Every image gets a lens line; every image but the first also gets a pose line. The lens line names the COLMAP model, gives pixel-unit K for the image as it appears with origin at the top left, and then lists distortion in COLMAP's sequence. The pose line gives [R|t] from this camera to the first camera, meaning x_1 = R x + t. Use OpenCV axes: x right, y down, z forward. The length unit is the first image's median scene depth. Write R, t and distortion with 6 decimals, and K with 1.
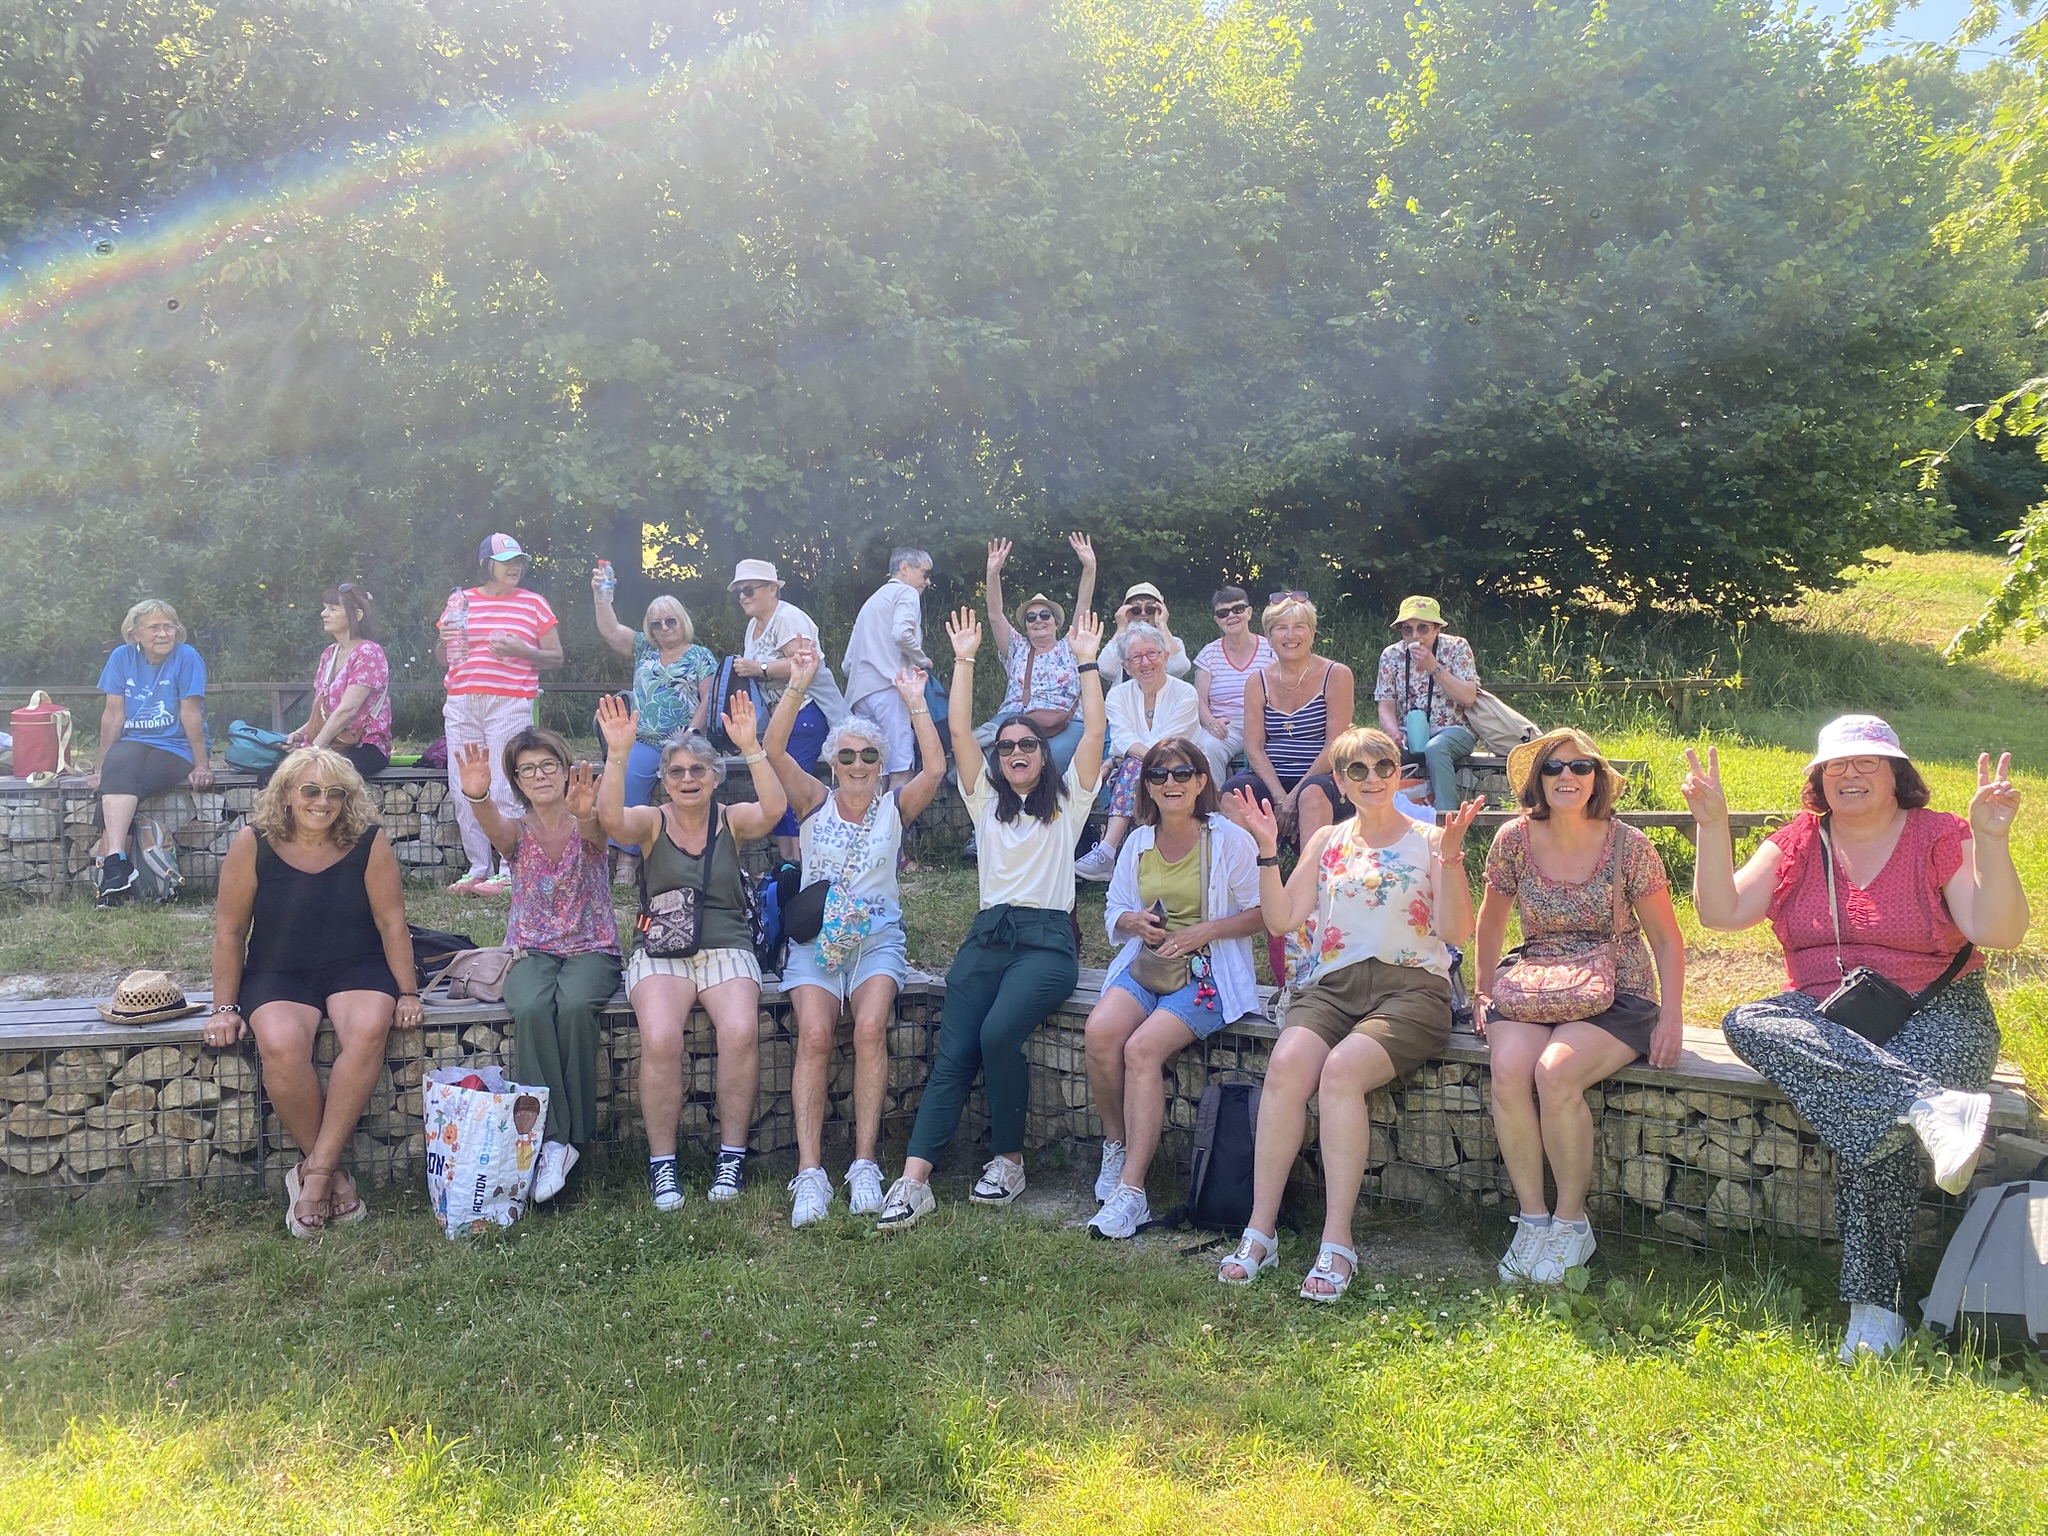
lens RADIAL K [[1532.9, 0, 1035.8], [0, 1532.9, 788.2], [0, 0, 1]] dist [-0.009473, 0.003252]
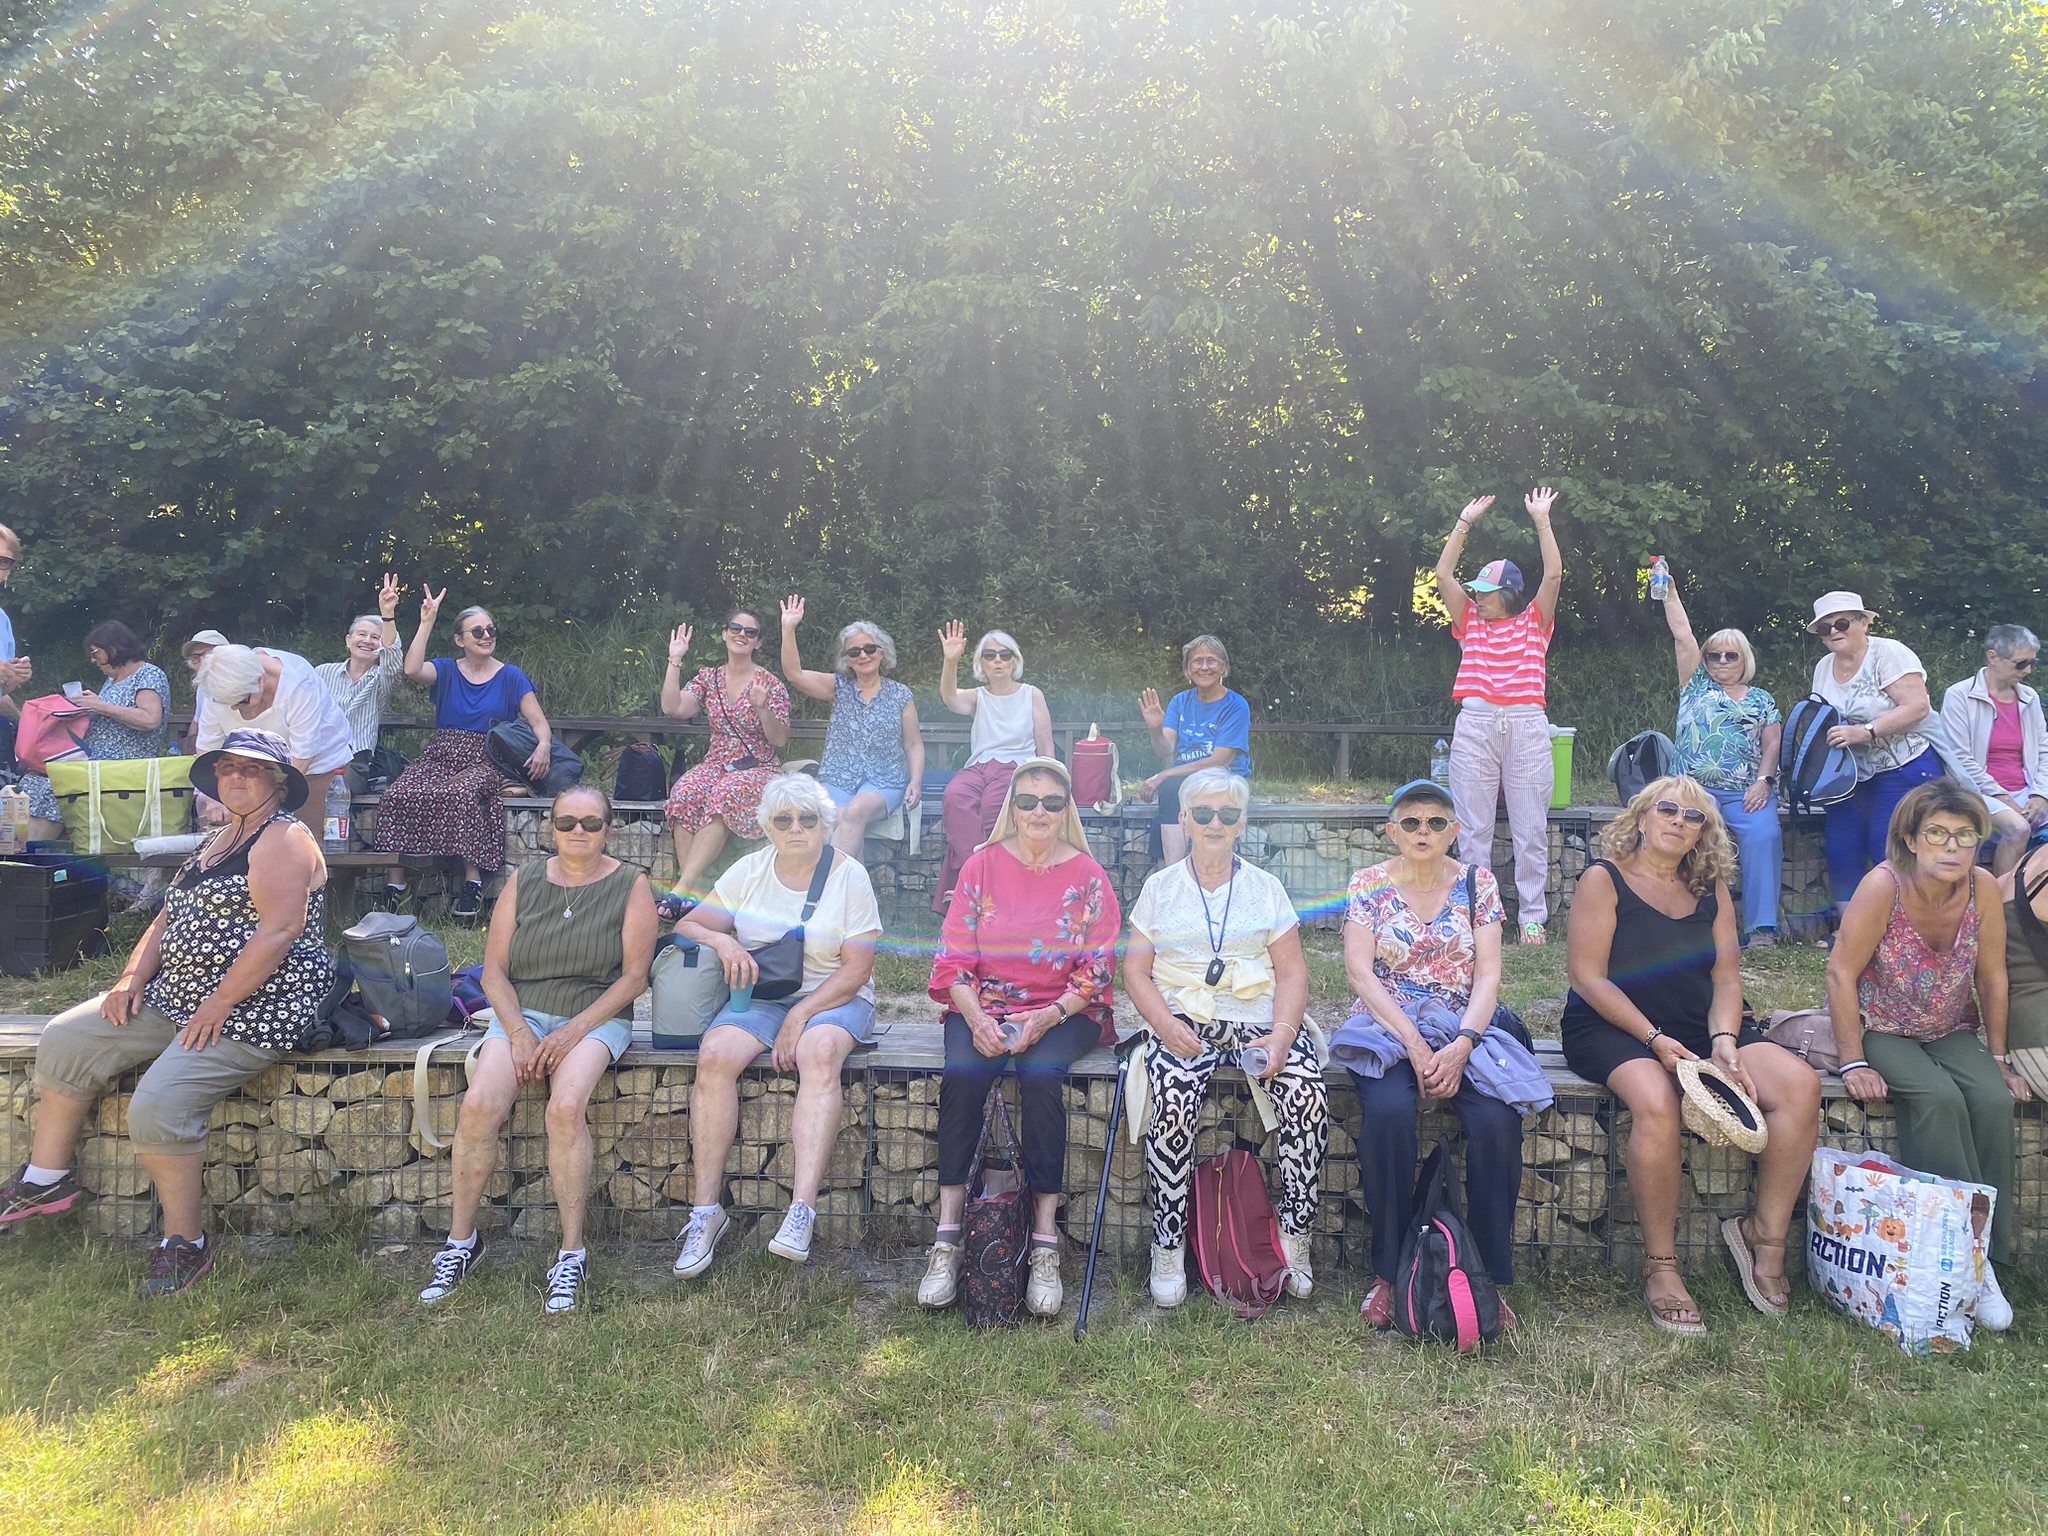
lens RADIAL K [[1532.9, 0, 1014.6], [0, 1532.9, 762.7], [0, 0, 1]] dist [-0.009473, 0.003252]
pose [[0.948650, 0.020693, -0.315651, -0.564328], [-0.036435, 0.998365, -0.044053, 0.016769], [0.314223, 0.053292, 0.947852, 0.007163]]
